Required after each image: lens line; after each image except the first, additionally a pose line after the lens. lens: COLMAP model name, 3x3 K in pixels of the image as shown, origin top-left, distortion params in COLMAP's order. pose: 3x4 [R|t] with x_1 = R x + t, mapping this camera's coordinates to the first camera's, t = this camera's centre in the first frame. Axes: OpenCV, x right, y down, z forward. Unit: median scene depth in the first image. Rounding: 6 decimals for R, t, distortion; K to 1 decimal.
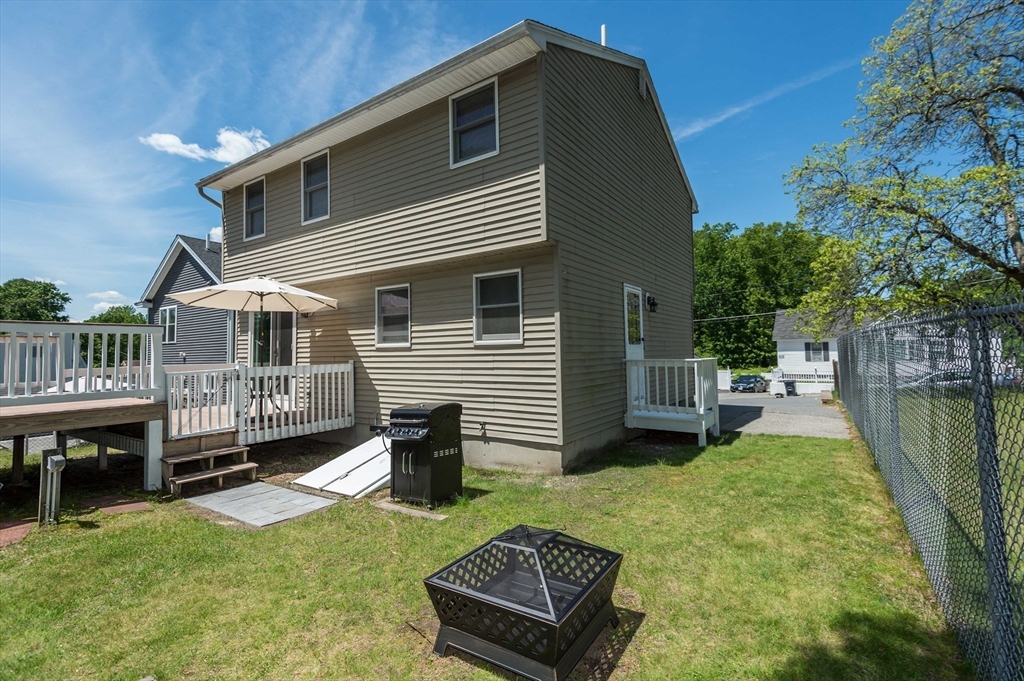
lens RADIAL K [[457.1, 0, 516.7], [0, 457.1, 333.4], [0, 0, 1]] dist [0.051927, -0.028937]
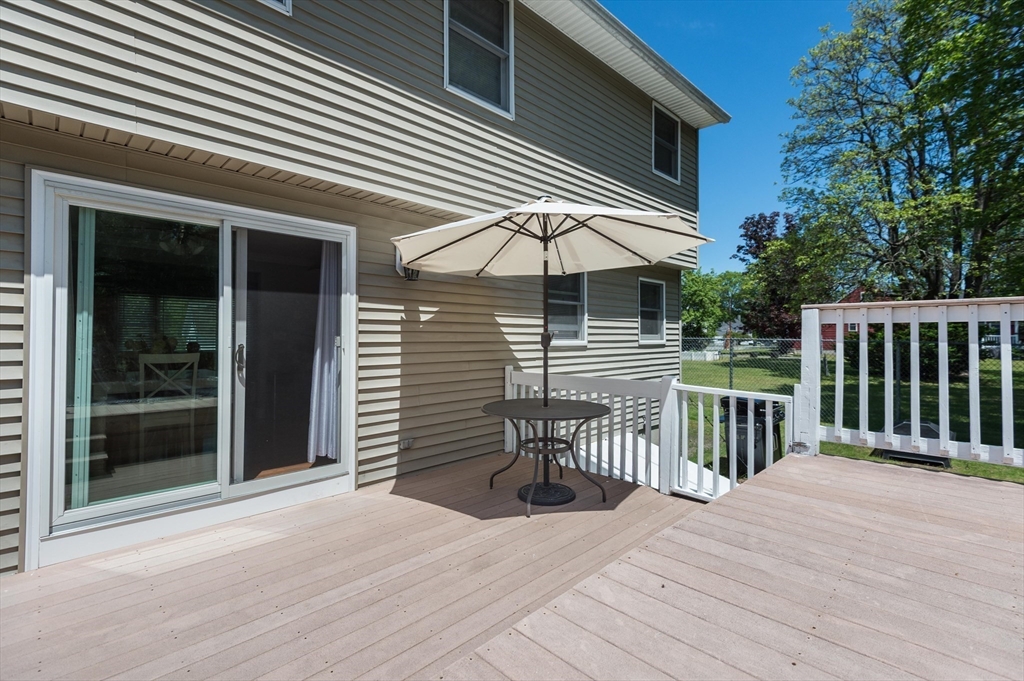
lens RADIAL K [[457.1, 0, 516.7], [0, 457.1, 333.4], [0, 0, 1]] dist [0.051927, -0.028937]
pose [[0.187274, 0.025499, 0.981977, -1.031302], [-0.041454, 0.998978, -0.018034, 0.027377], [-0.981433, -0.037330, 0.188139, 0.936157]]
